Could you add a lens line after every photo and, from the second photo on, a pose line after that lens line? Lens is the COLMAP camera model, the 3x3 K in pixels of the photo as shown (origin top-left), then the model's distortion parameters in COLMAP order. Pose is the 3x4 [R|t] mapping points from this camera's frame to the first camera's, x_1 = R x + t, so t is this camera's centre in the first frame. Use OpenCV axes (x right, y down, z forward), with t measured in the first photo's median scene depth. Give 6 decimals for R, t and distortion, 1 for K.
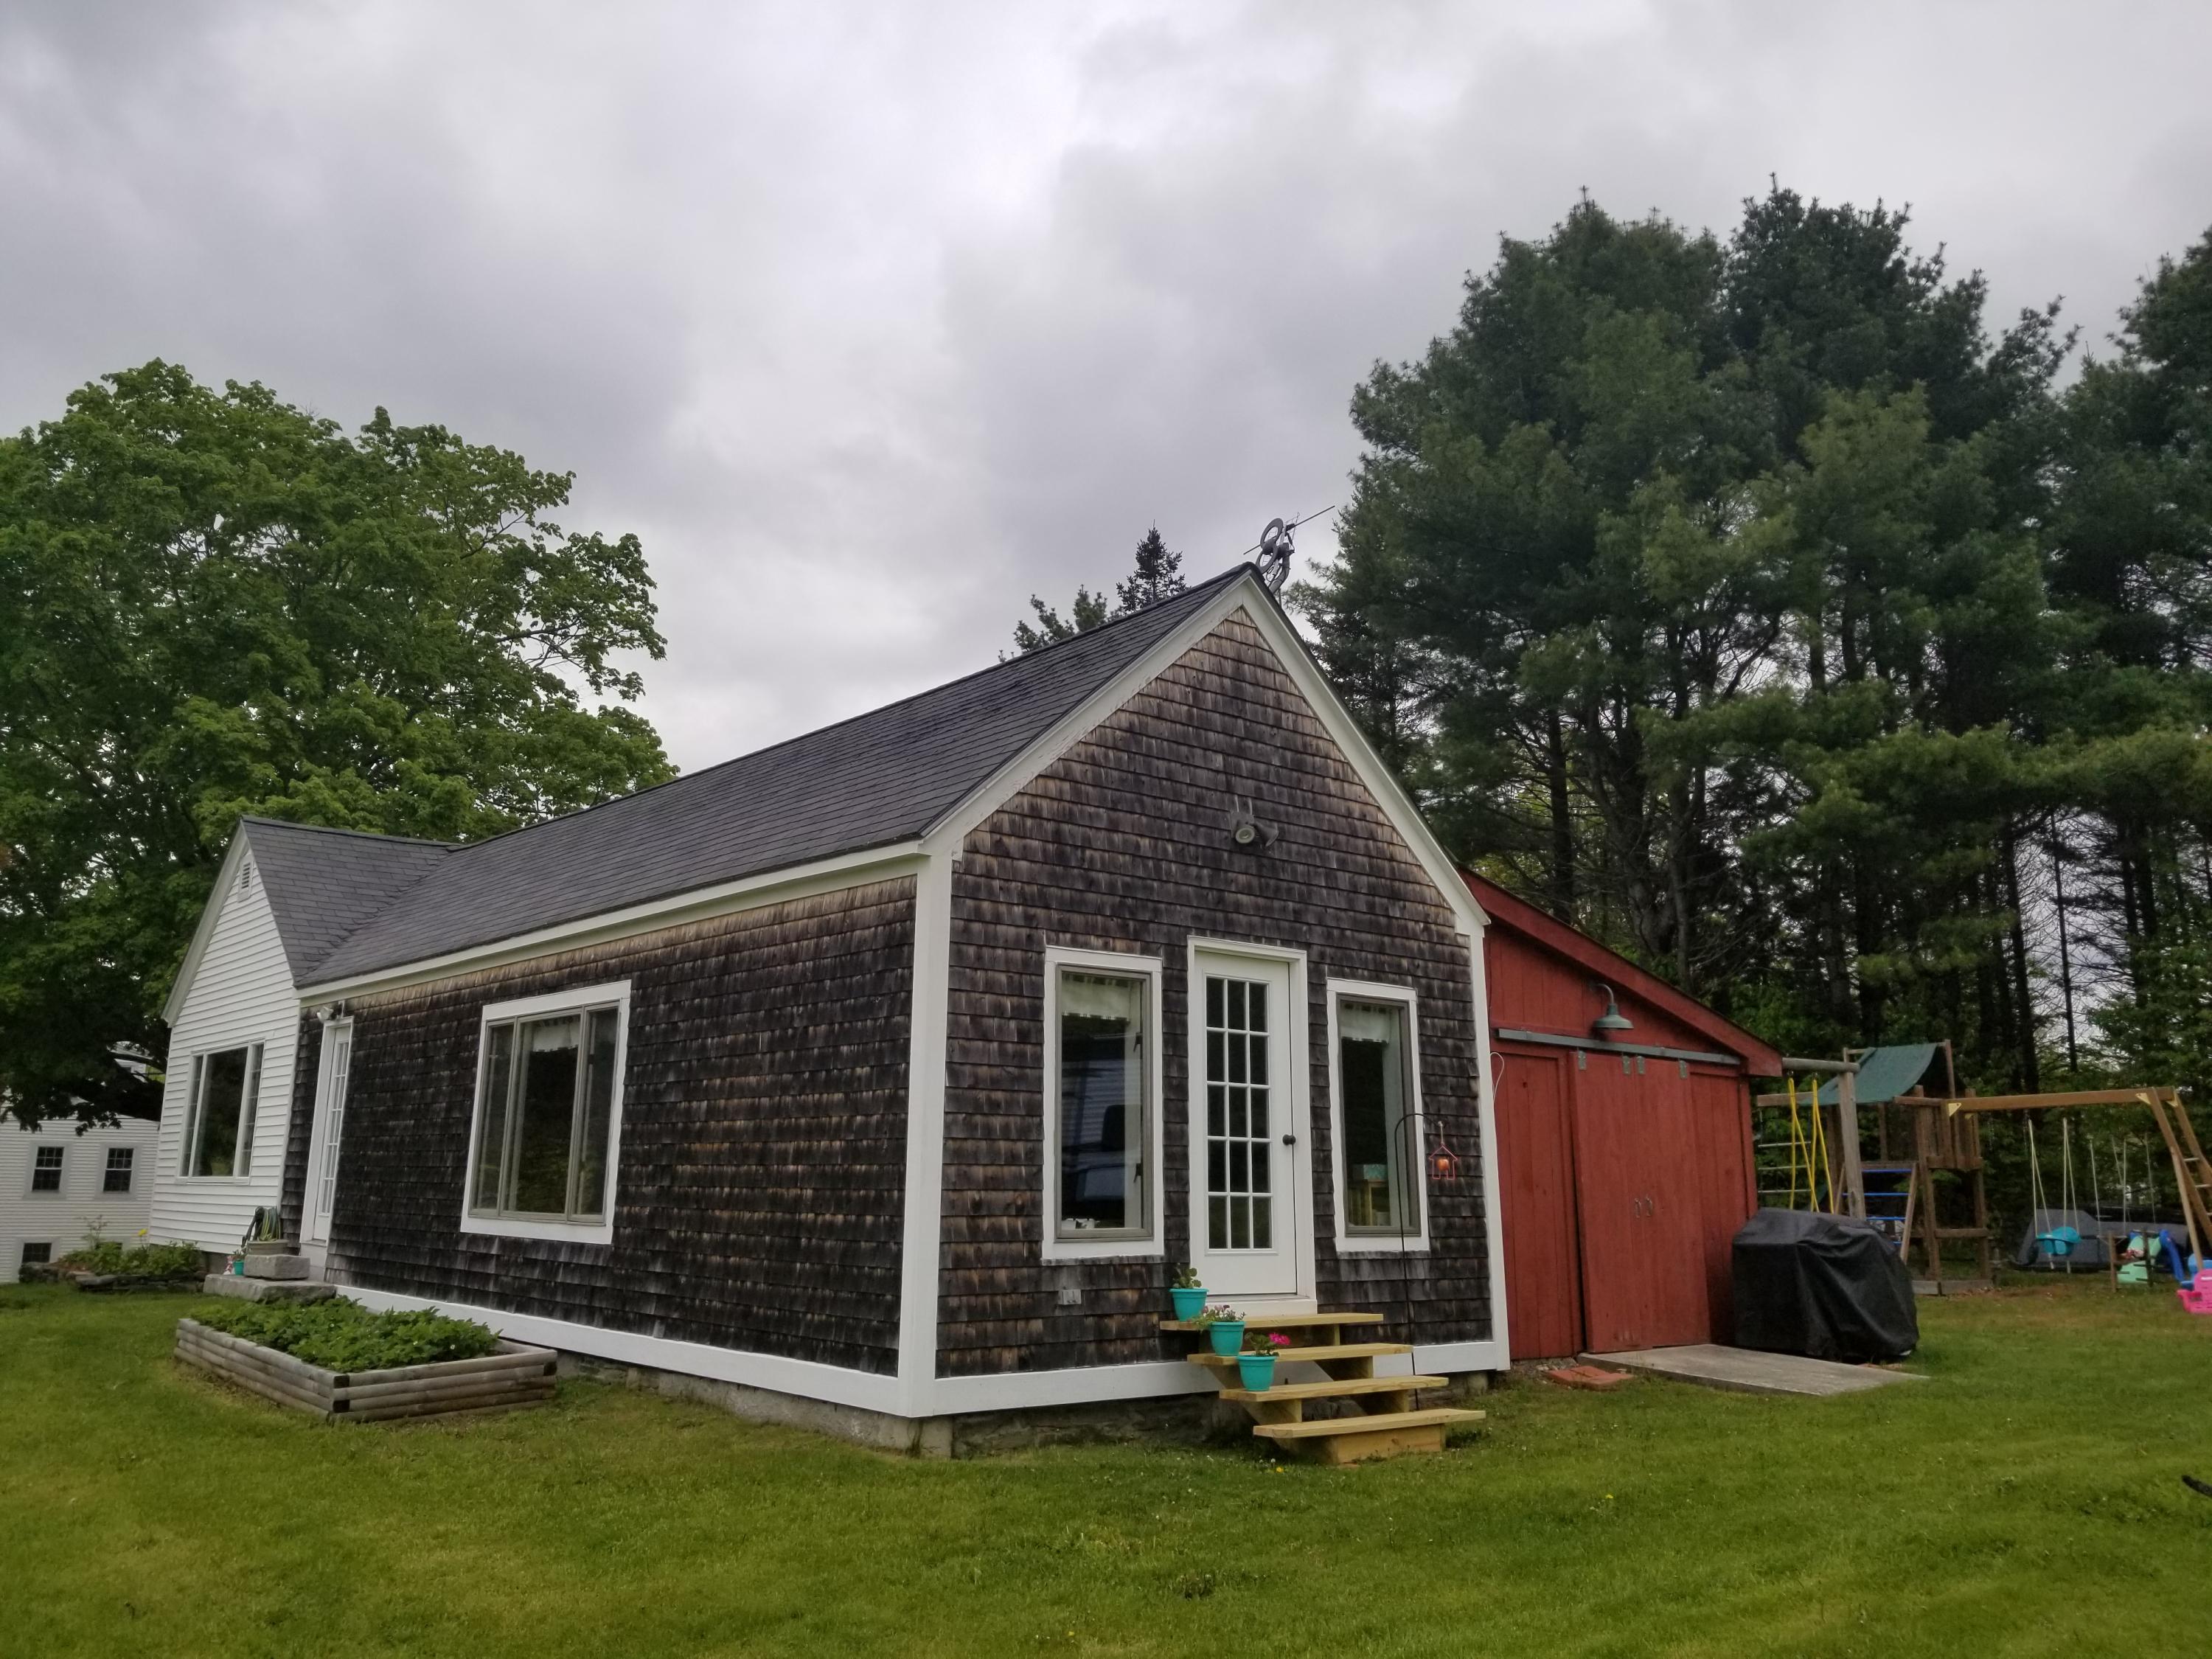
lens RADIAL K [[1713.4, 0, 1106.0], [0, 1713.4, 829.5], [0, 0, 1]] dist [0.055702, -0.098009]
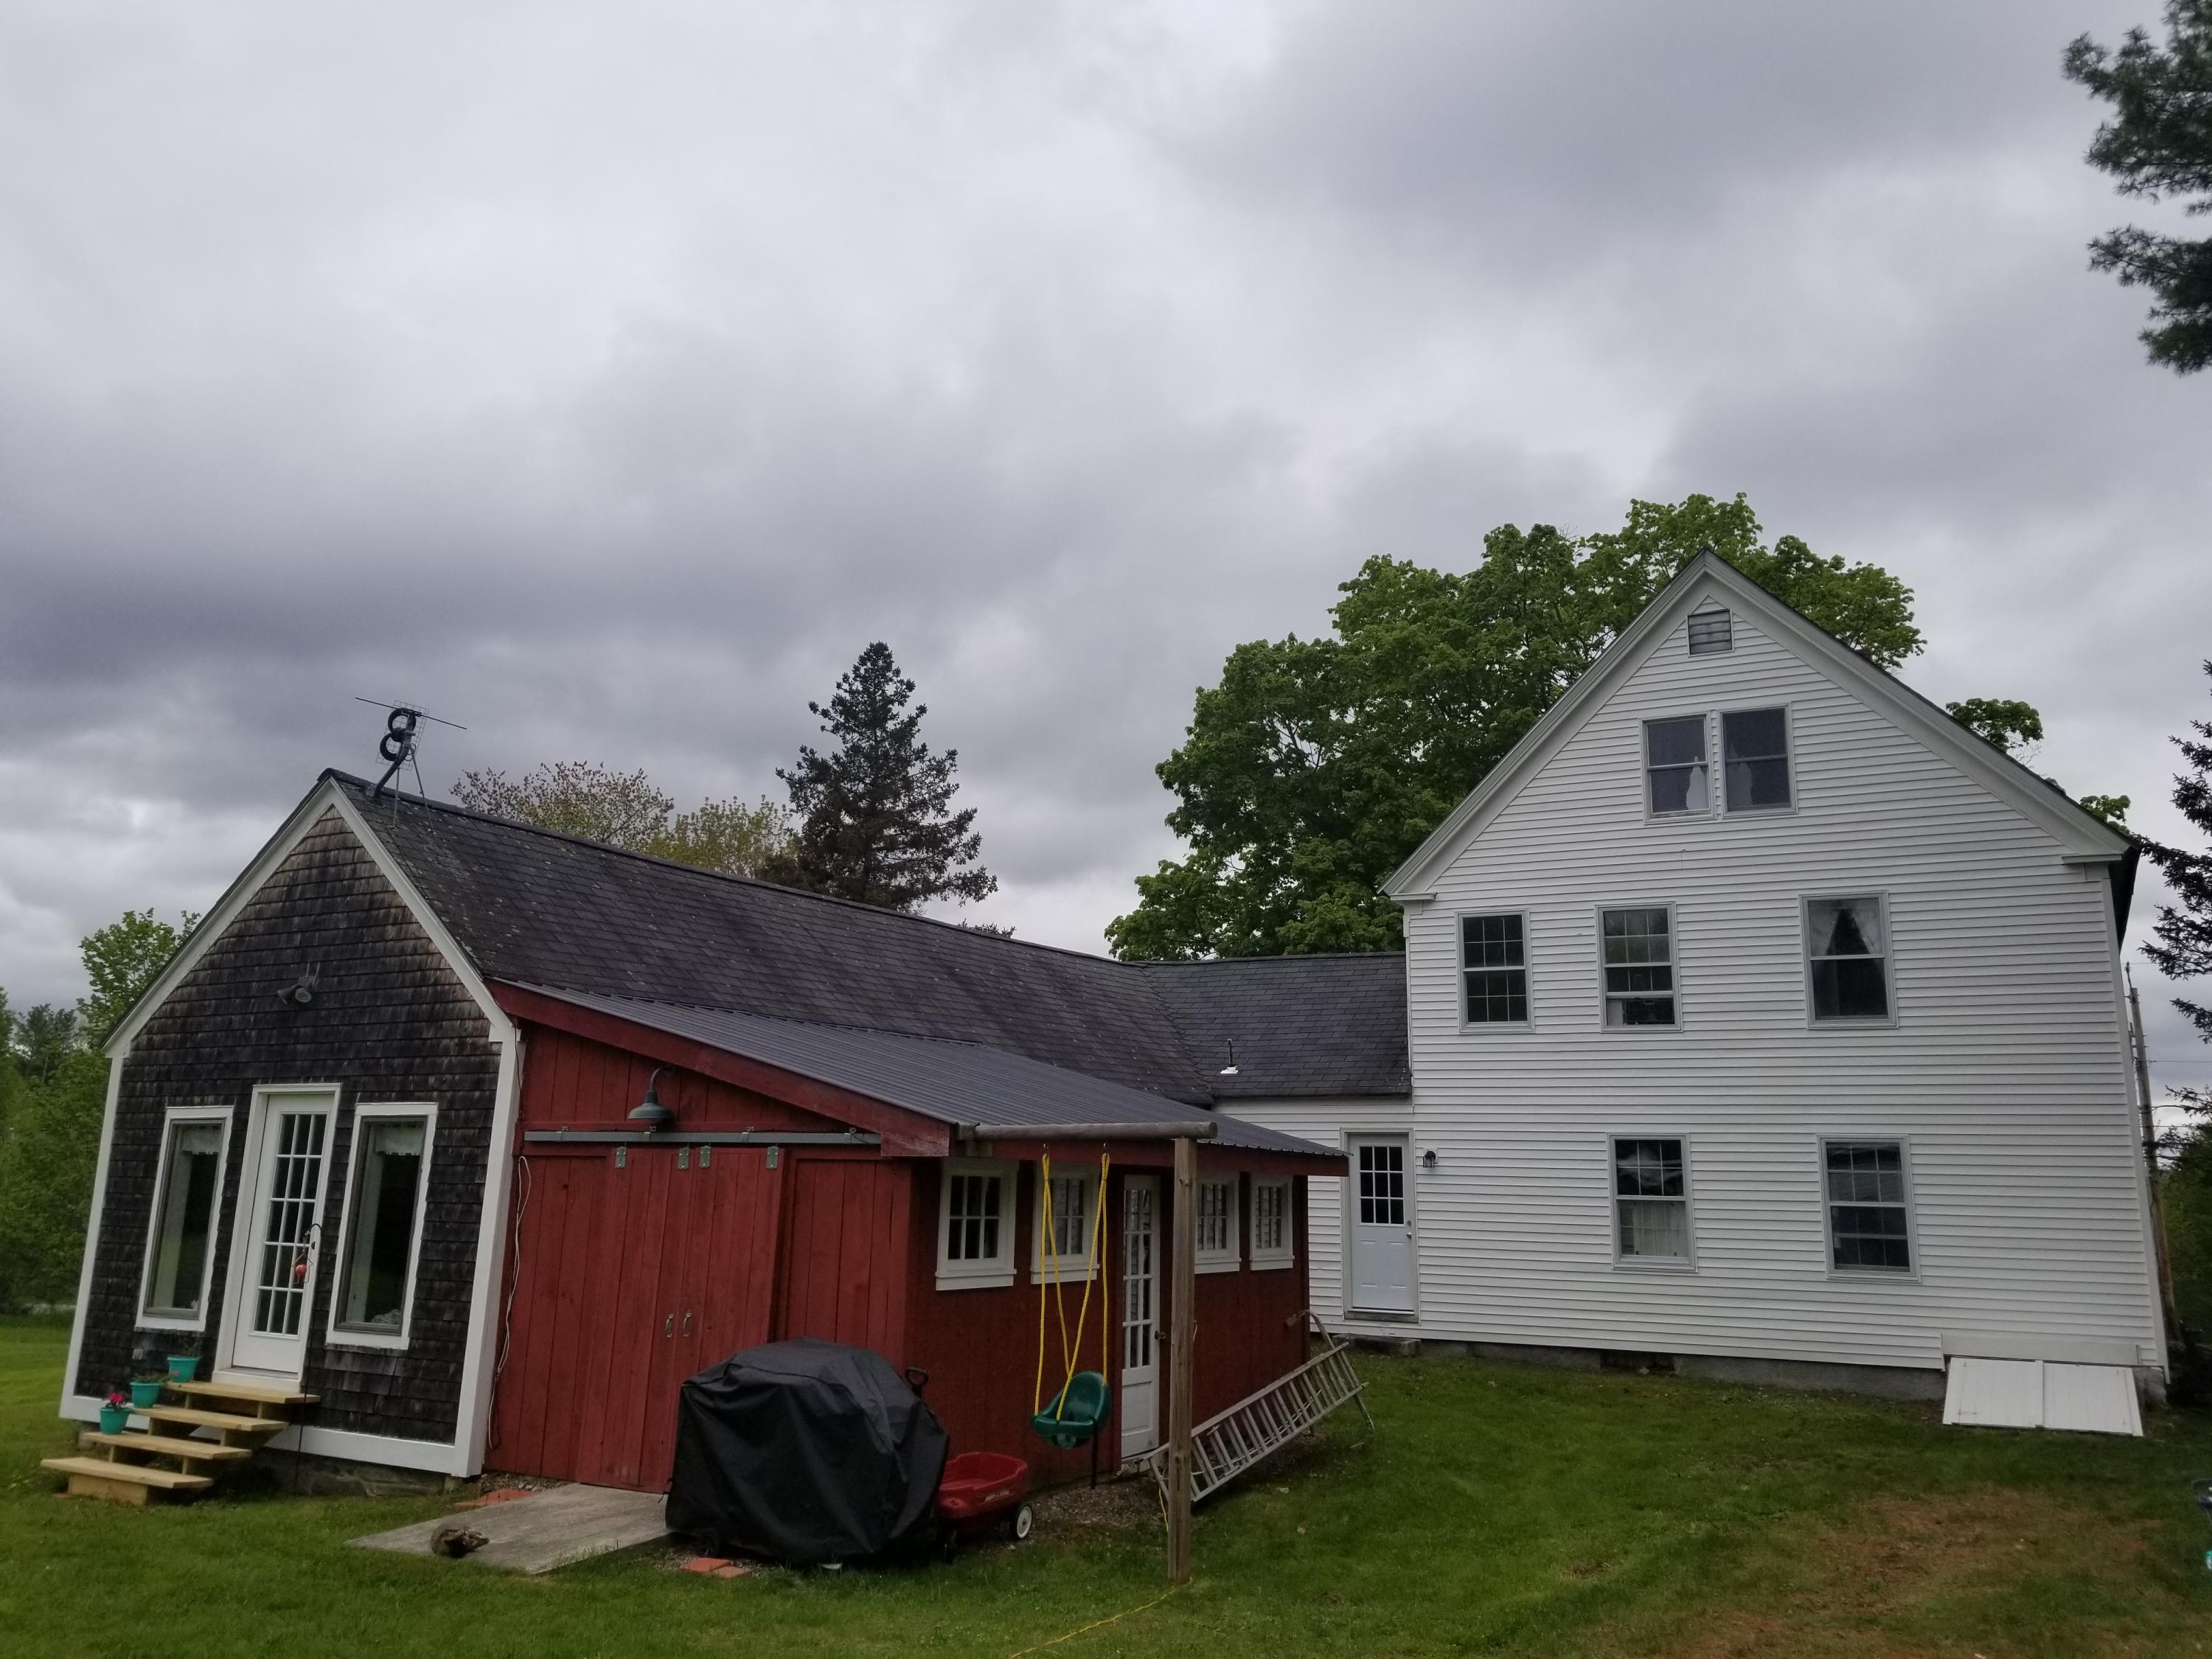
lens RADIAL K [[1713.4, 0, 1106.0], [0, 1713.4, 829.5], [0, 0, 1]] dist [0.055702, -0.098009]
pose [[0.380449, -0.194274, -0.904166, 1.412348], [0.174653, 0.975186, -0.136045, 0.153041], [0.908160, -0.106157, 0.404939, 1.009565]]
